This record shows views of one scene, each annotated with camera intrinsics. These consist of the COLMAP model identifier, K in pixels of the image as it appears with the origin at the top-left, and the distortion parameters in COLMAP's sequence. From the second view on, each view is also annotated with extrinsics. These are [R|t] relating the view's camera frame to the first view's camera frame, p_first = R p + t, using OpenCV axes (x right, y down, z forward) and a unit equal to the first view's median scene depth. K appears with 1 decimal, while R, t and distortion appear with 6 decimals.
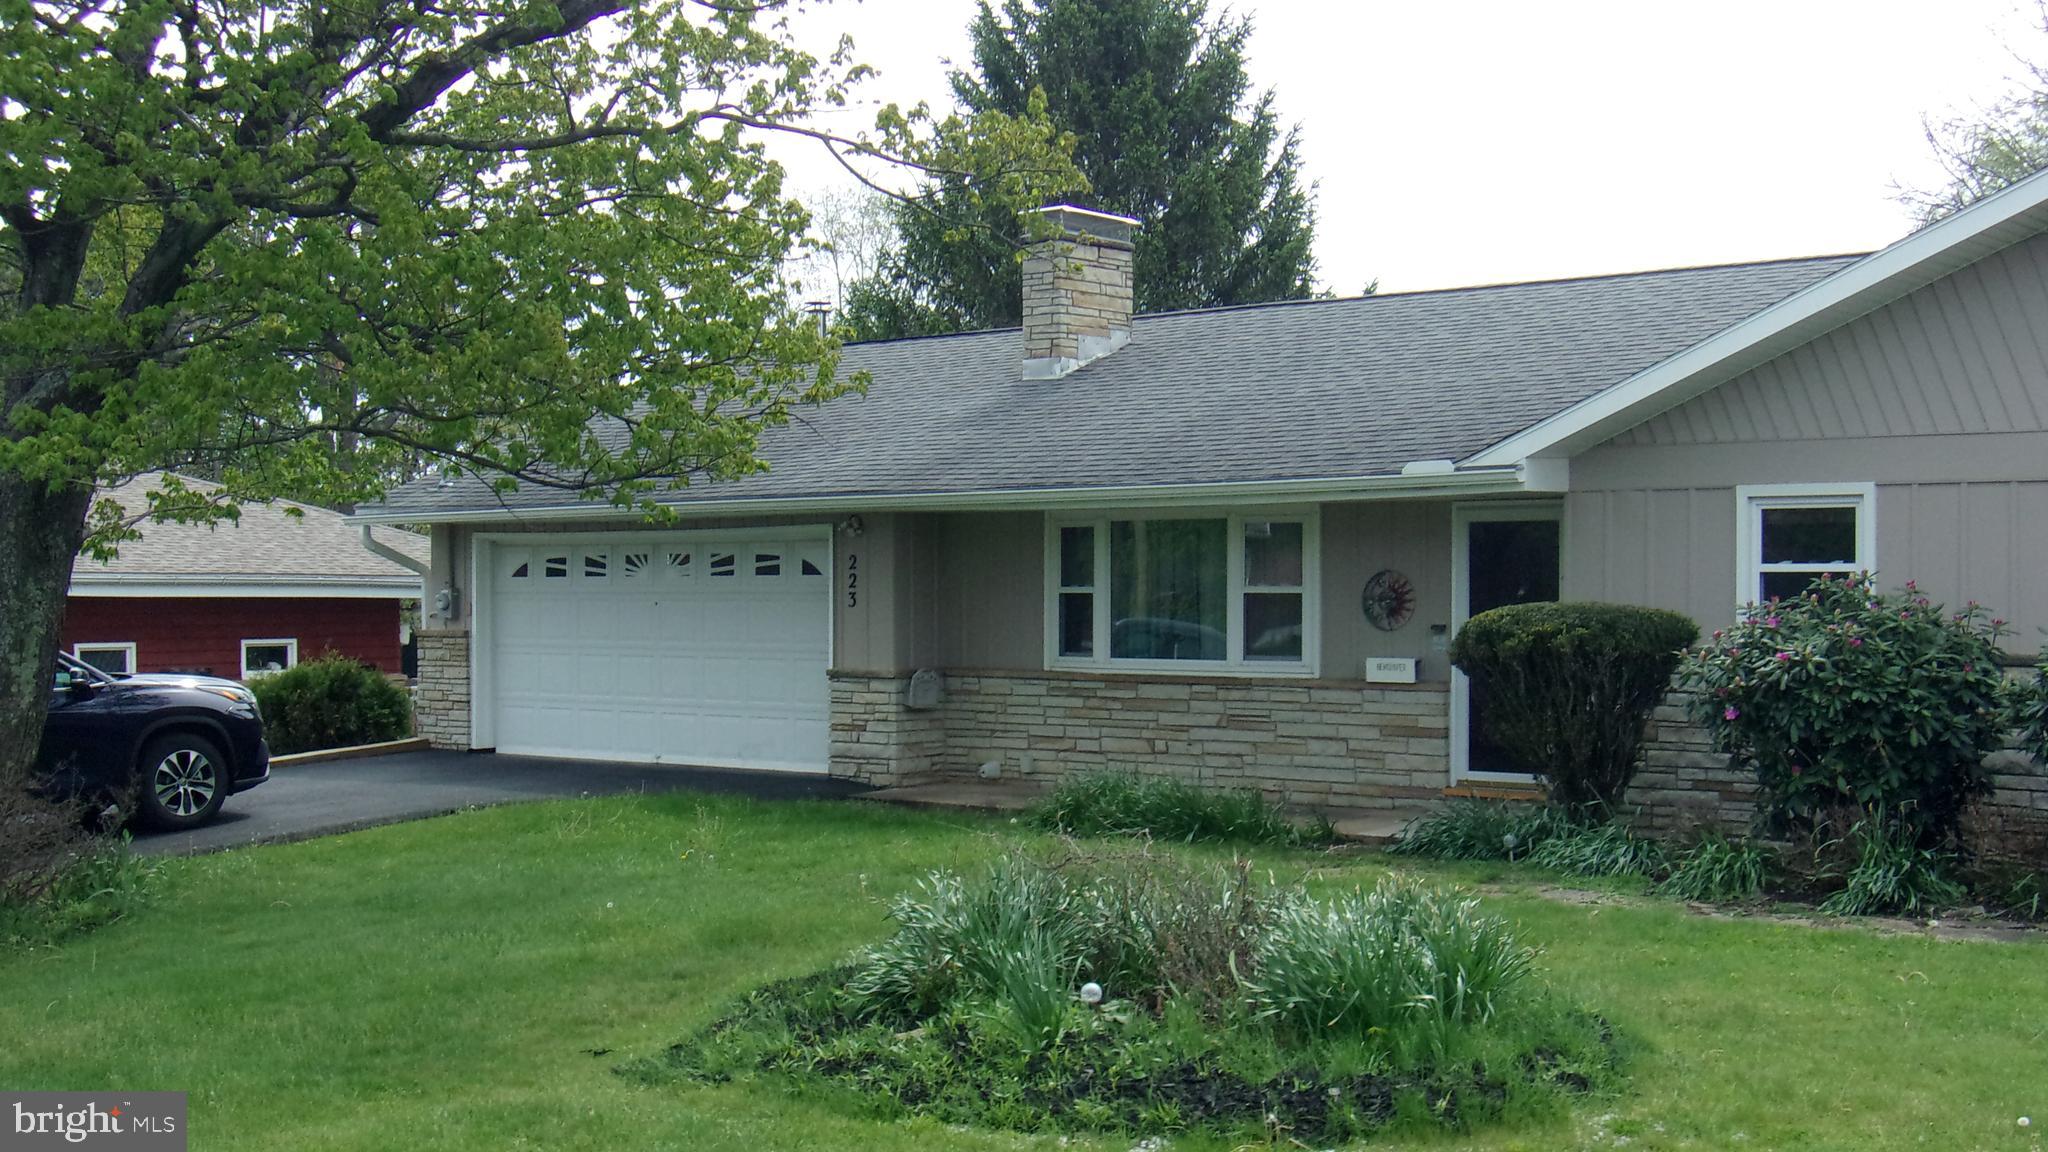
lens RADIAL K [[2460.3, 0, 1022.7], [0, 2460.3, 586.7], [0, 0, 1]] dist [-0.019100, 0.000000]
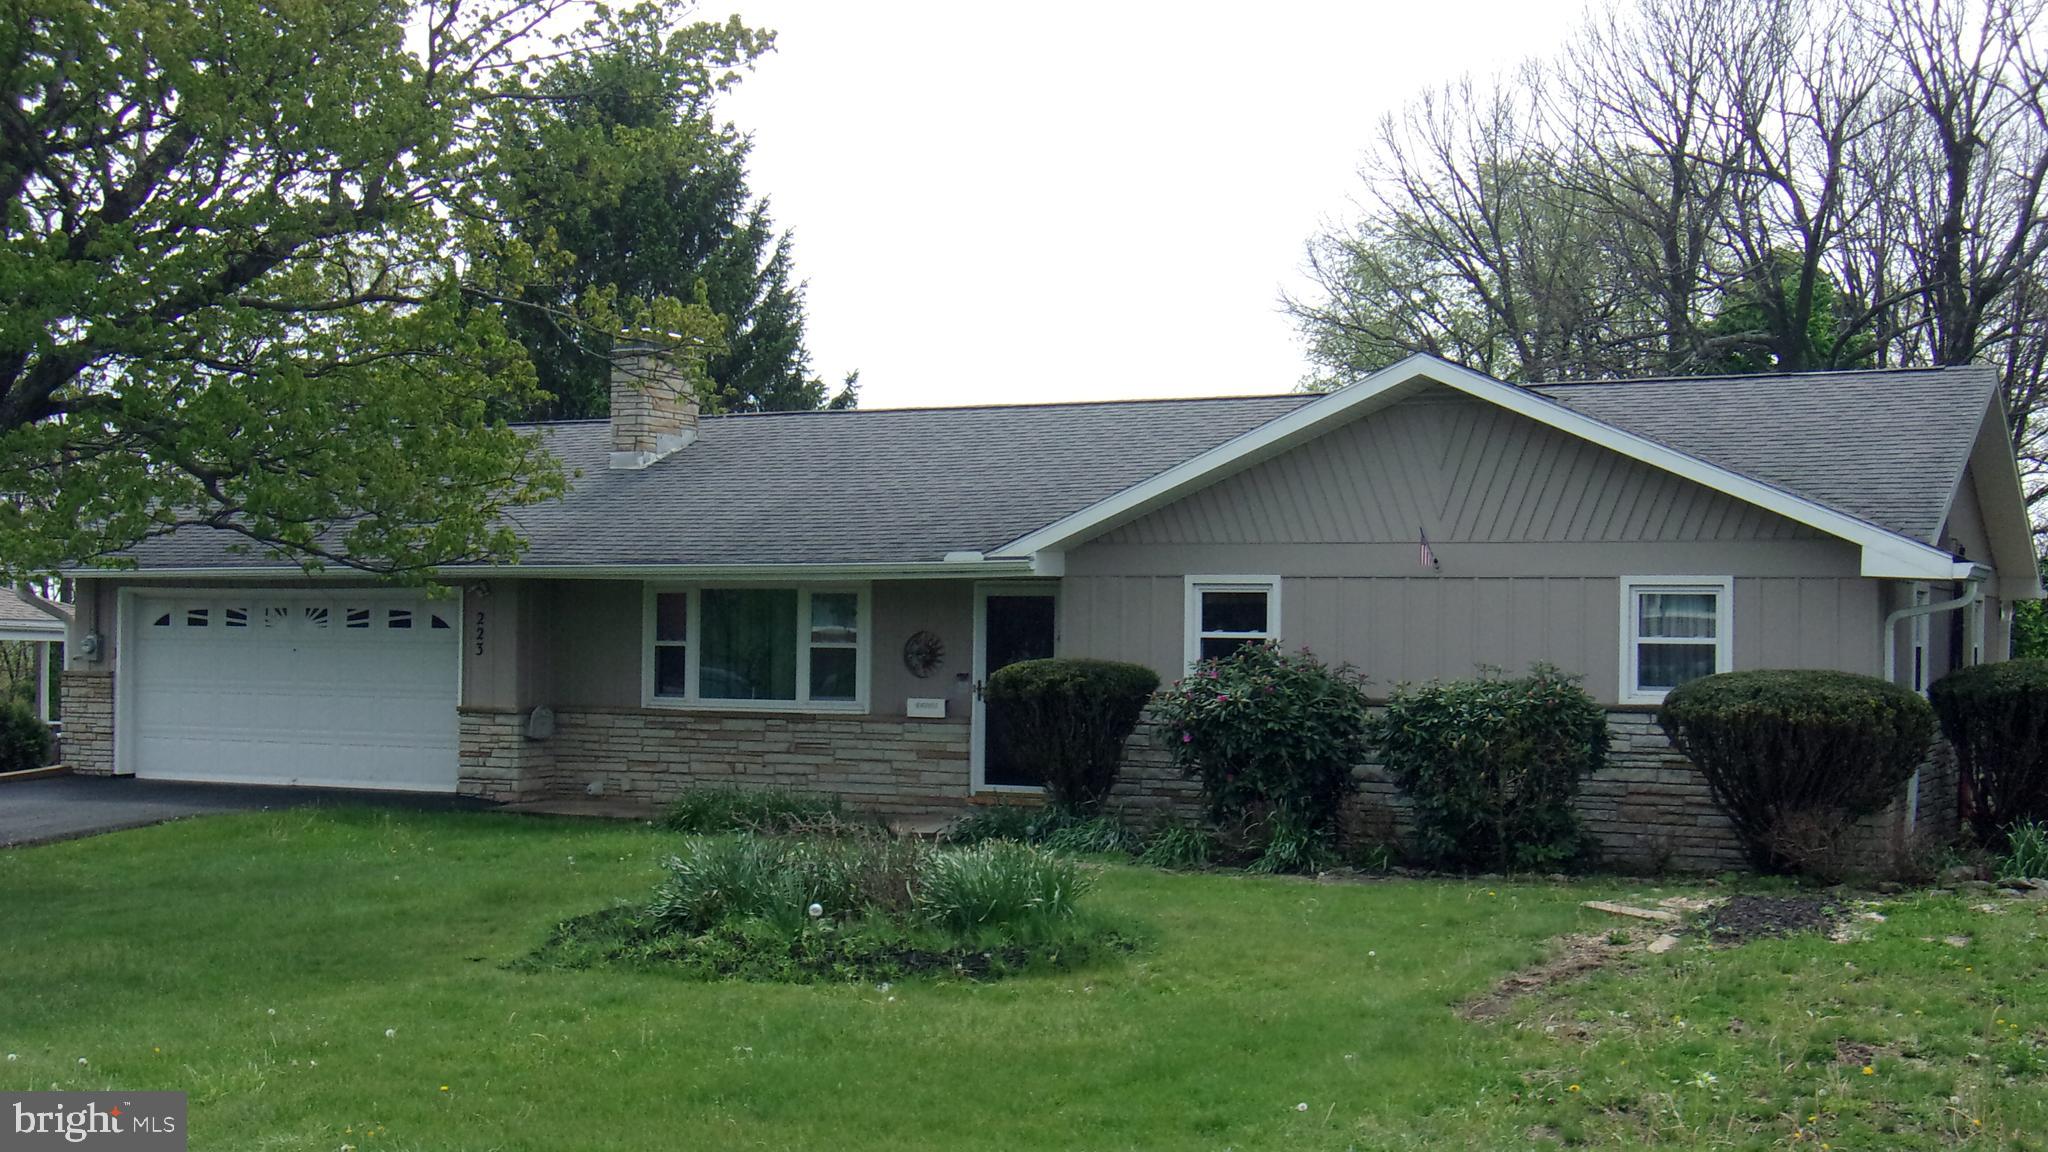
lens RADIAL K [[2460.3, 0, 1023.9], [0, 2460.3, 573.3], [0, 0, 1]] dist [-0.019100, 0.000000]
pose [[0.971208, 0.016467, 0.237662, -0.110268], [-0.011059, 0.999649, -0.024068, -0.006767], [-0.237975, 0.020746, 0.971050, -0.281195]]
